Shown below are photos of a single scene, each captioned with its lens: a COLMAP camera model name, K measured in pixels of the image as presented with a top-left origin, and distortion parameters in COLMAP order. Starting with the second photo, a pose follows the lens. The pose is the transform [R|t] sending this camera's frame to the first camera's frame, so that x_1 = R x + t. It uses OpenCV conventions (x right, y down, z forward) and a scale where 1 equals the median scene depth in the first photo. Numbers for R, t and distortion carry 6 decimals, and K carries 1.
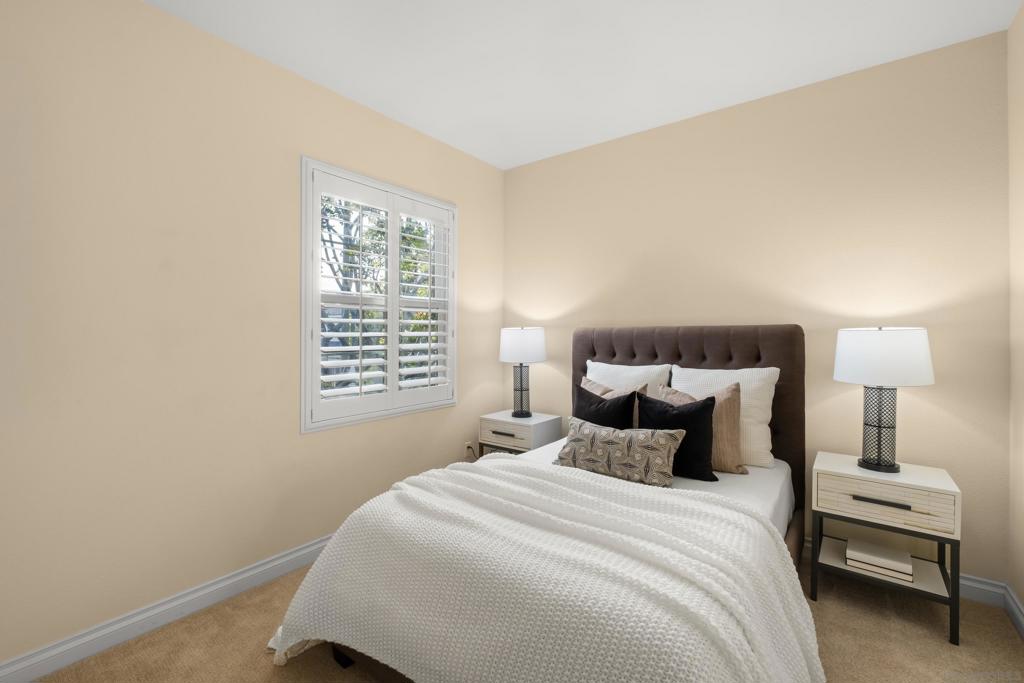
lens RADIAL K [[443.2, 0, 511.3], [0, 443.2, 332.8], [0, 0, 1]] dist [-0.010478, 0.001840]
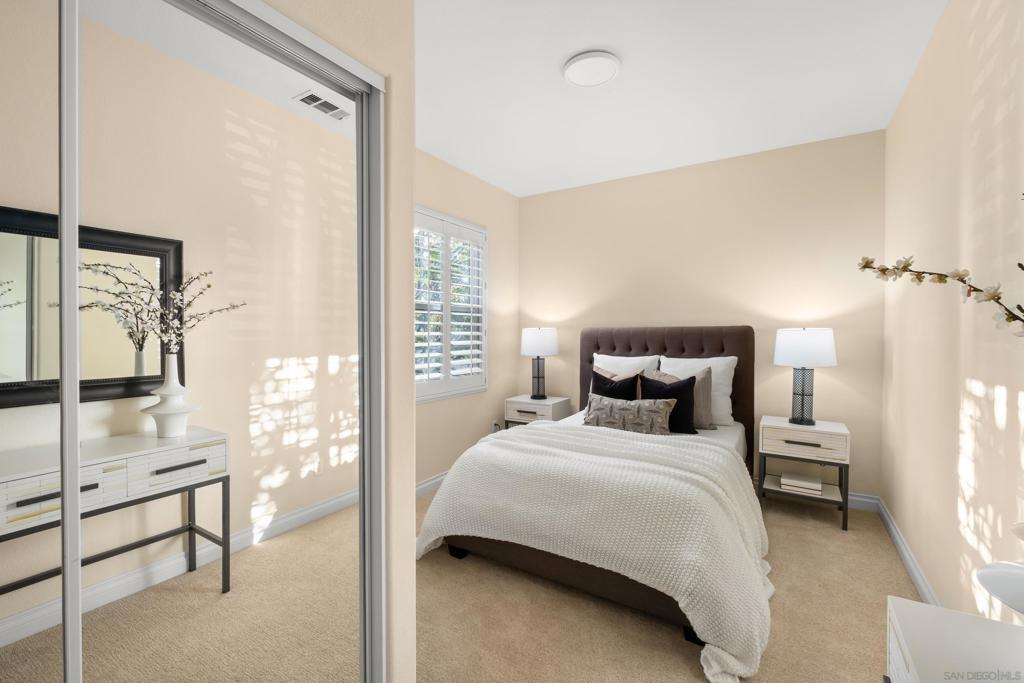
lens RADIAL K [[443.2, 0, 509.7], [0, 443.2, 340.9], [0, 0, 1]] dist [-0.010478, 0.001840]
pose [[0.995791, -0.004270, 0.091557, -0.255360], [0.002429, 0.999793, 0.020211, -0.000372], [-0.091625, -0.019904, 0.995595, -0.350827]]
